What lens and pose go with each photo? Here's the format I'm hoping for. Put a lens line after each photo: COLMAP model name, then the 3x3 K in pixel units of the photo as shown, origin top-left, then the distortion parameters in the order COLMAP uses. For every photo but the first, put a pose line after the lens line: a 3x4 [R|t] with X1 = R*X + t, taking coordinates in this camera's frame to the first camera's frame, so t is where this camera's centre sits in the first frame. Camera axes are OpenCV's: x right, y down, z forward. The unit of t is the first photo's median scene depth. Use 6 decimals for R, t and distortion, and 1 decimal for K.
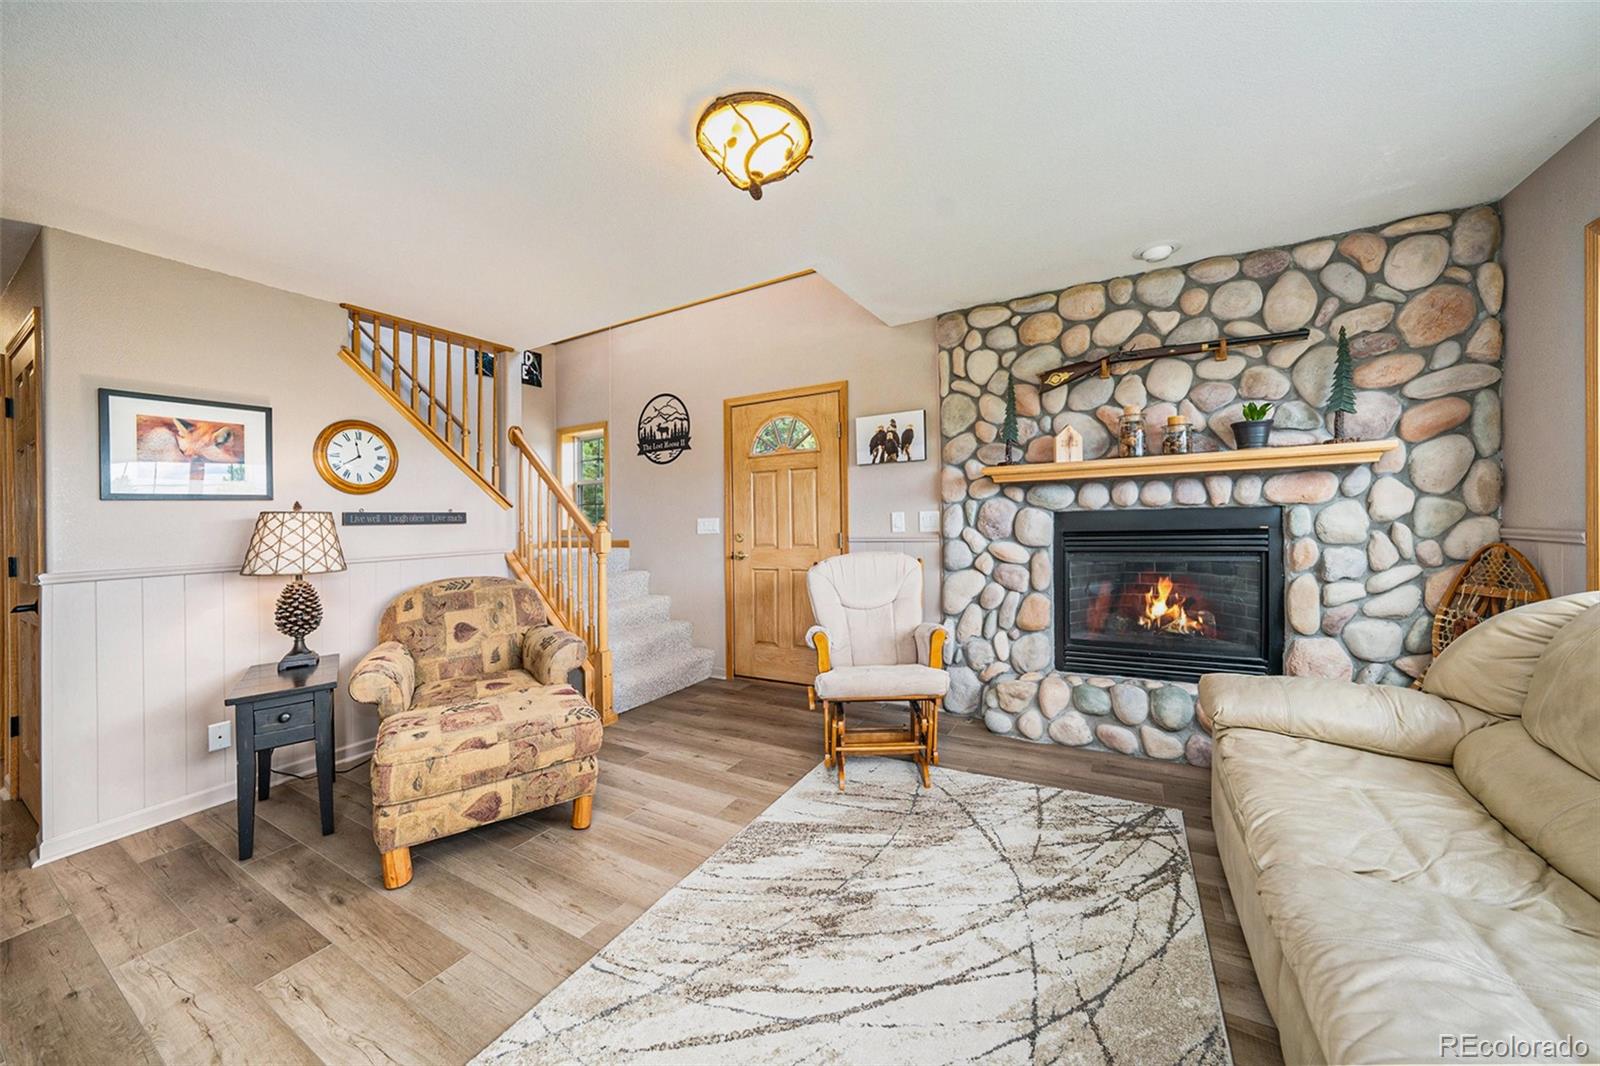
lens RADIAL K [[558.4, 0, 803.6], [0, 558.4, 517.7], [0, 0, 1]] dist [-0.012389, 0.000296]
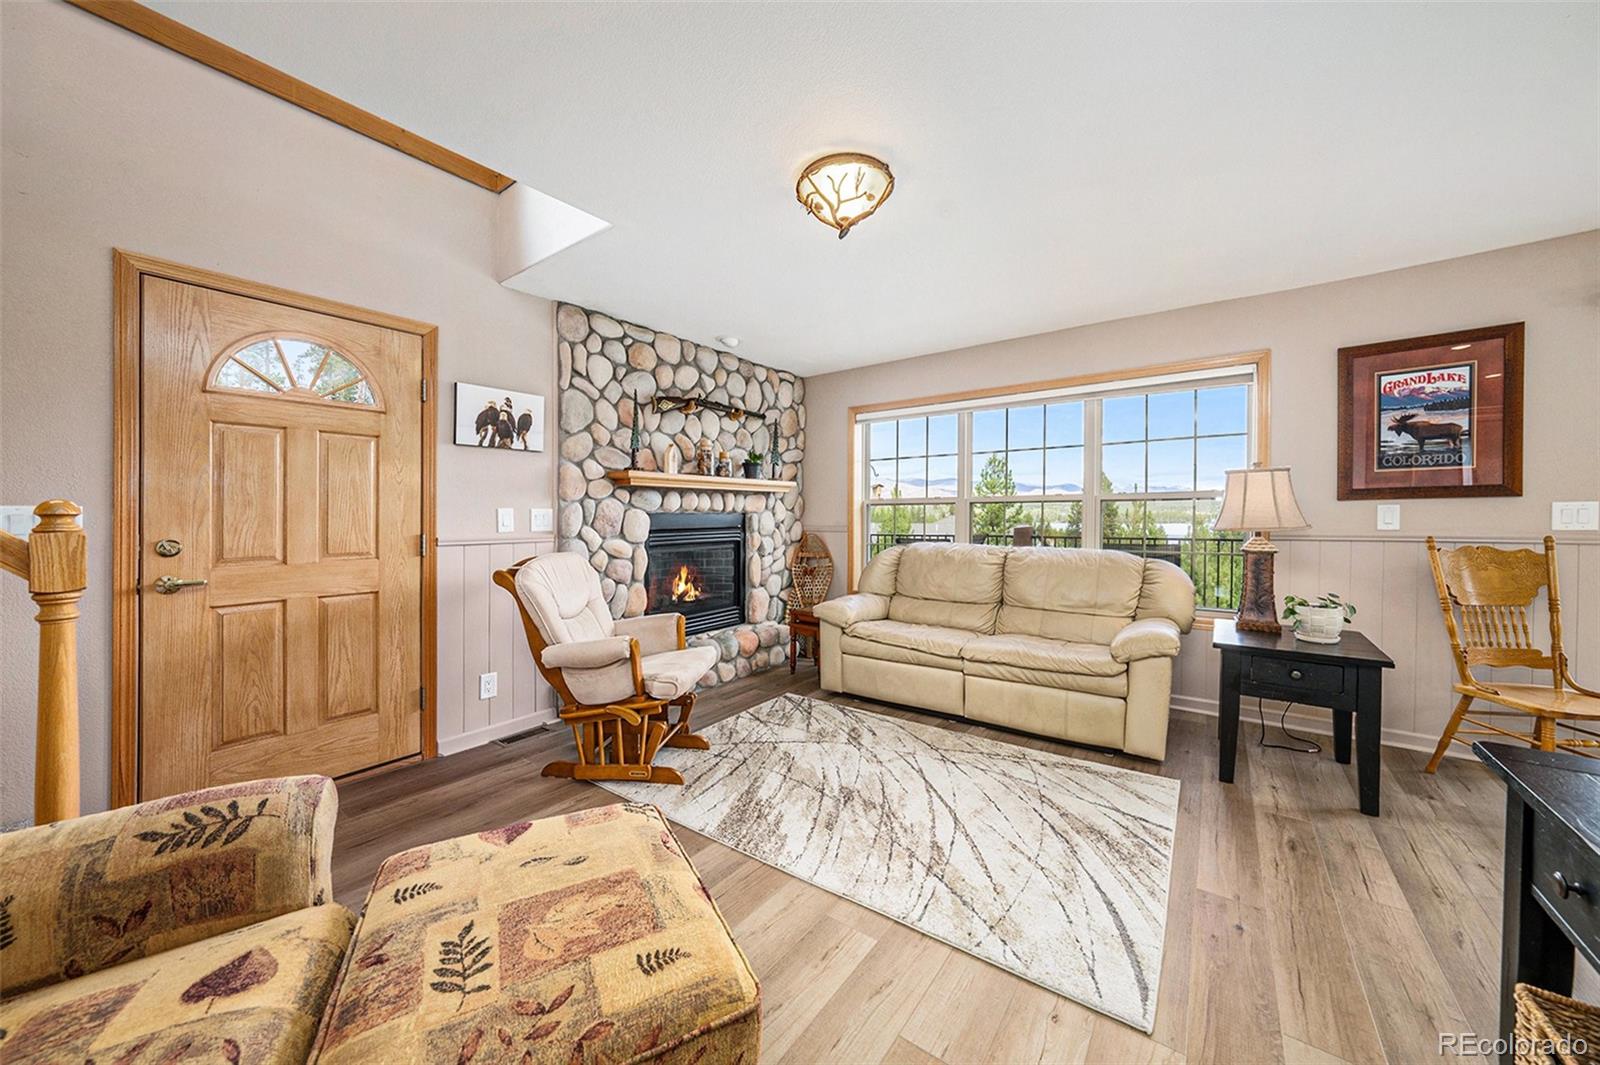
lens RADIAL K [[558.4, 0, 805.8], [0, 558.4, 525.5], [0, 0, 1]] dist [-0.012389, 0.000296]
pose [[0.136633, 0.007285, 0.990595, -0.761247], [-0.005498, 0.999963, -0.006595, 0.024477], [-0.990606, -0.004545, 0.136669, 0.551280]]
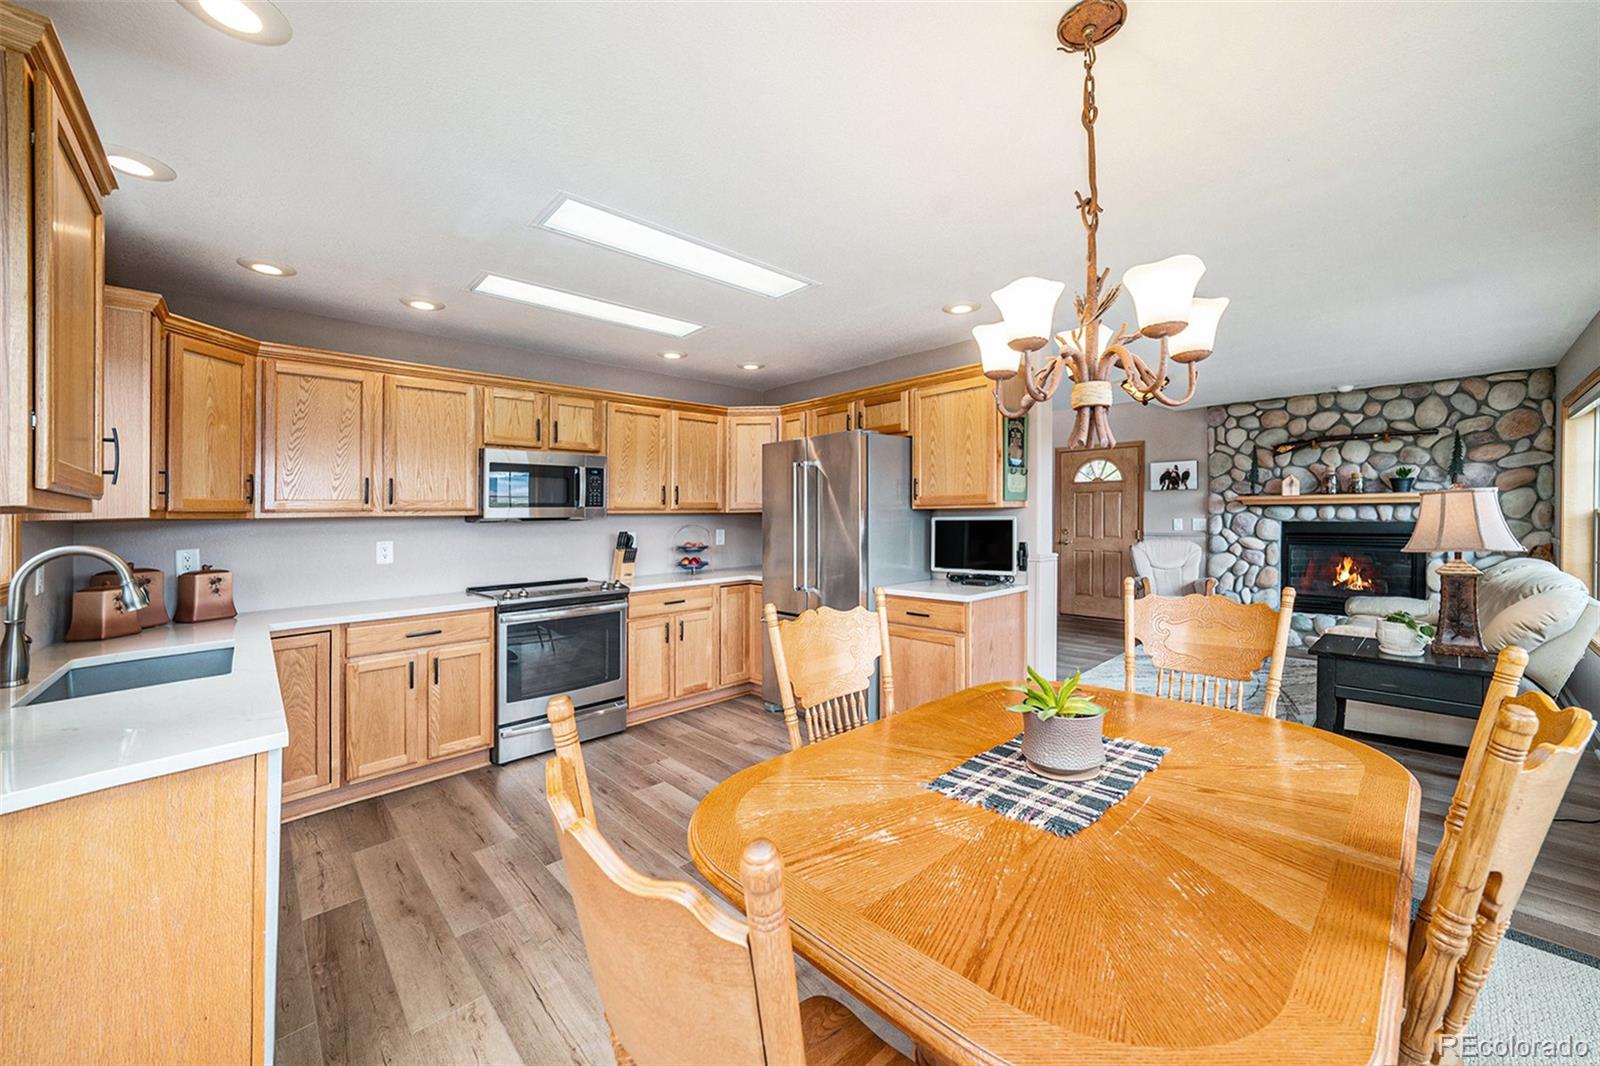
lens RADIAL K [[616.4, 0, 807.0], [0, 616.4, 505.9], [0, 0, 1]] dist [0.000641, 0.001346]
pose [[0.960784, 0.016105, -0.276829, -0.515377], [-0.016189, 0.999867, 0.001983, -0.043578], [0.276825, 0.002576, 0.960917, -1.461319]]
